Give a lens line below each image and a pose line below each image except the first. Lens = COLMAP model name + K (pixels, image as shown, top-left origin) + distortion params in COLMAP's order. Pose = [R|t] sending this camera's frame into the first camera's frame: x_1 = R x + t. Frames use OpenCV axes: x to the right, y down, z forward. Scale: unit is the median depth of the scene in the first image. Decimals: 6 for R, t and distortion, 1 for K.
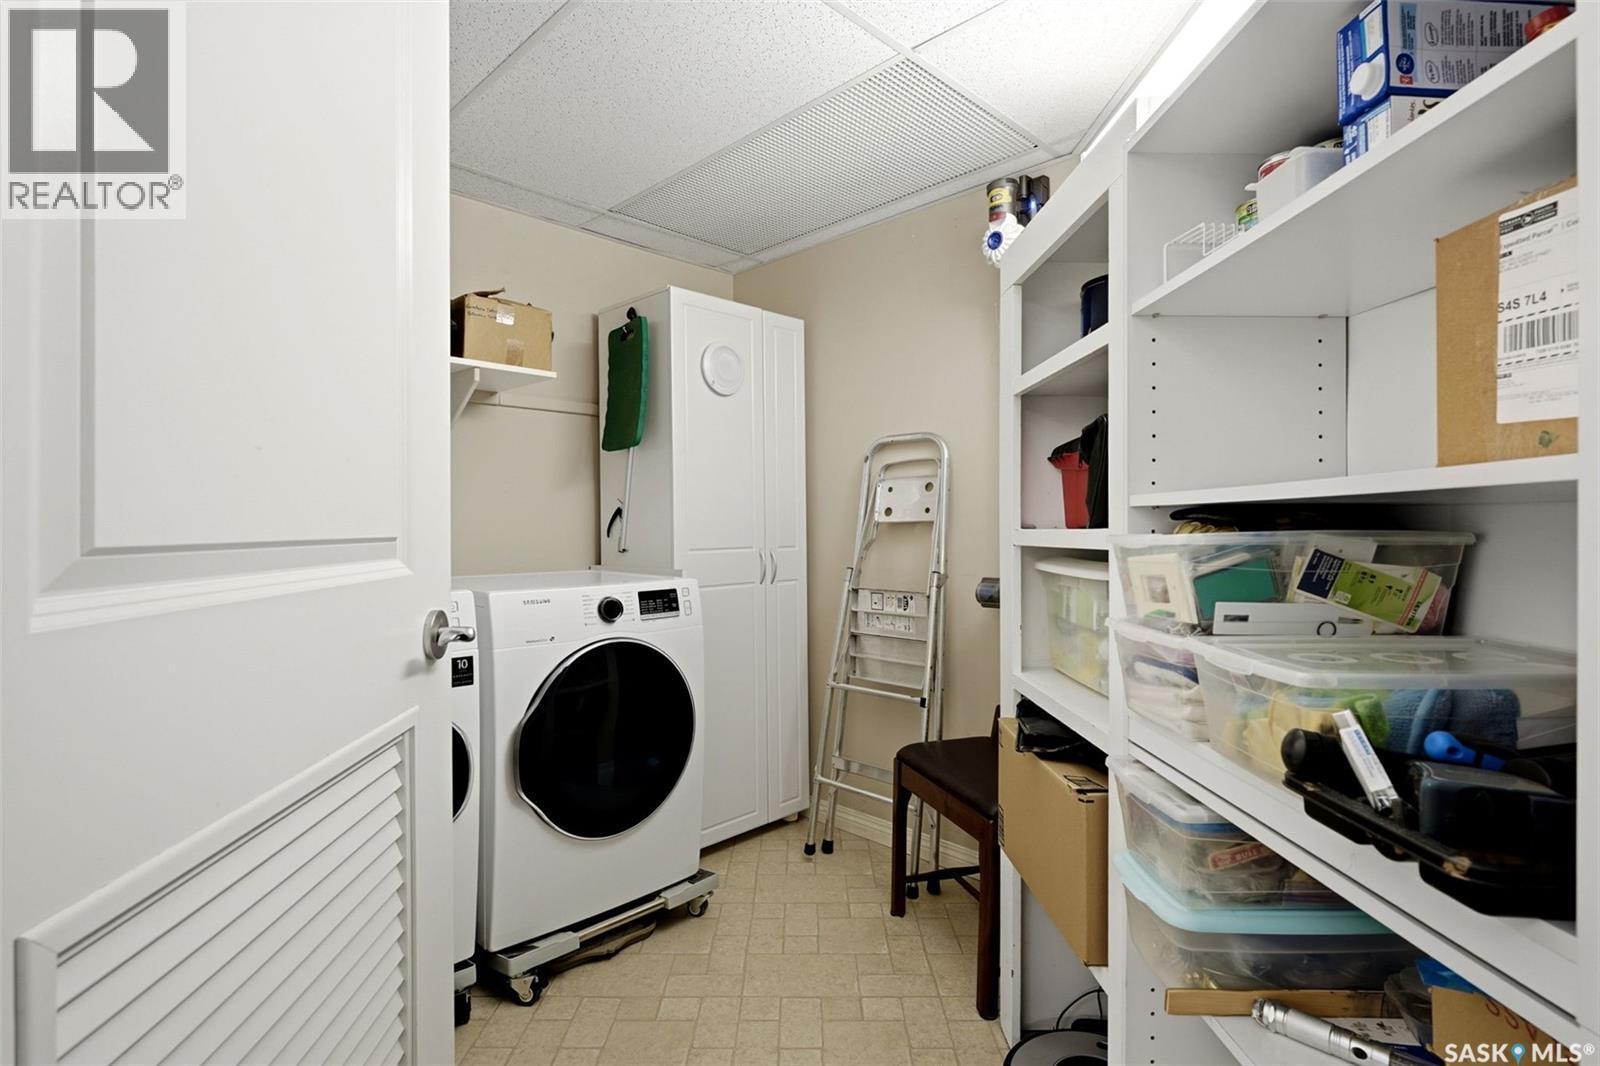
lens RADIAL K [[793.8, 0, 800.6], [0, 793.8, 525.7], [0, 0, 1]] dist [0.002544, 0.000178]
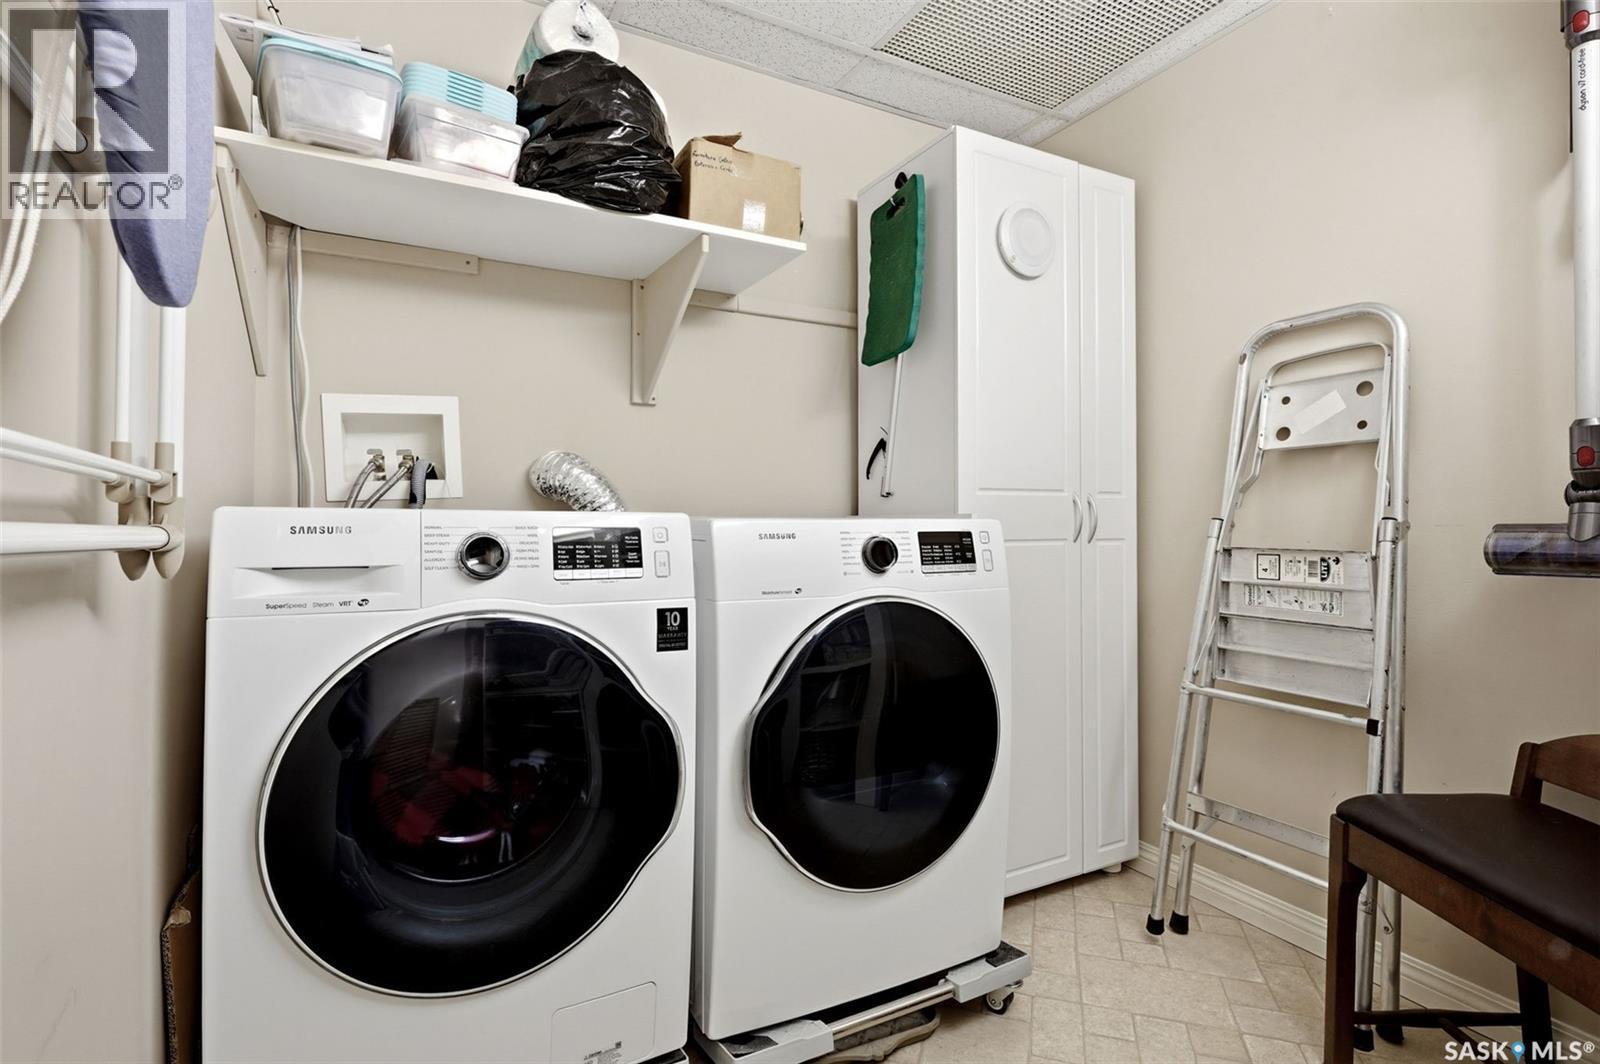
lens RADIAL K [[793.8, 0, 800.6], [0, 793.8, 524.7], [0, 0, 1]] dist [0.002544, 0.000178]
pose [[0.954526, 0.008962, -0.297994, -0.080383], [-0.007052, 0.999947, 0.007483, 0.059896], [0.298045, -0.005041, 0.954539, 0.260717]]
